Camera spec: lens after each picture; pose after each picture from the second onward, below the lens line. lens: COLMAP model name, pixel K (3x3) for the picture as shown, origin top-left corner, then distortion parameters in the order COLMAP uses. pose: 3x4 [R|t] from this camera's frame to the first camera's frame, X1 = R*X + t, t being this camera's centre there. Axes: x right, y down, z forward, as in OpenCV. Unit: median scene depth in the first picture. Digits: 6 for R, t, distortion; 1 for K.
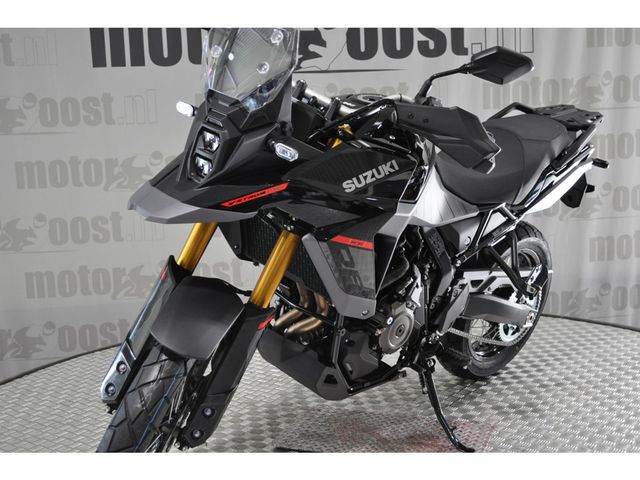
lens RADIAL K [[891.4, 0, 322.8], [0, 891.4, 239.9], [0, 0, 1]] dist [-0.018346, 0.000000]
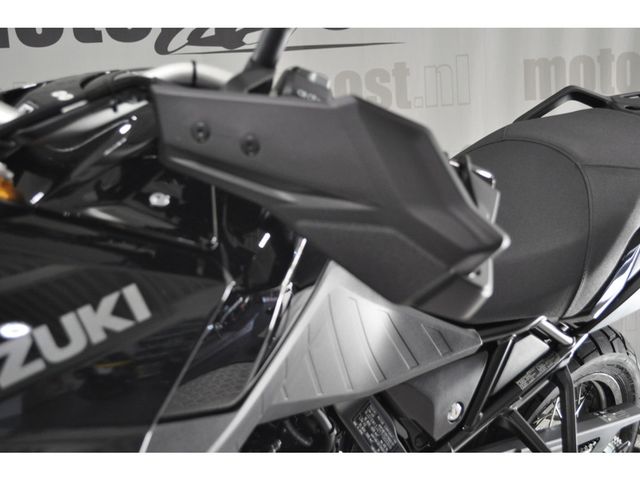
lens RADIAL K [[891.4, 0, 316.2], [0, 891.4, 240.4], [0, 0, 1]] dist [-0.018346, 0.000000]
pose [[0.997112, -0.010475, -0.075217, 0.124792], [0.010986, 0.999919, 0.006377, -0.081598], [0.075144, -0.007185, 0.997147, 0.552297]]
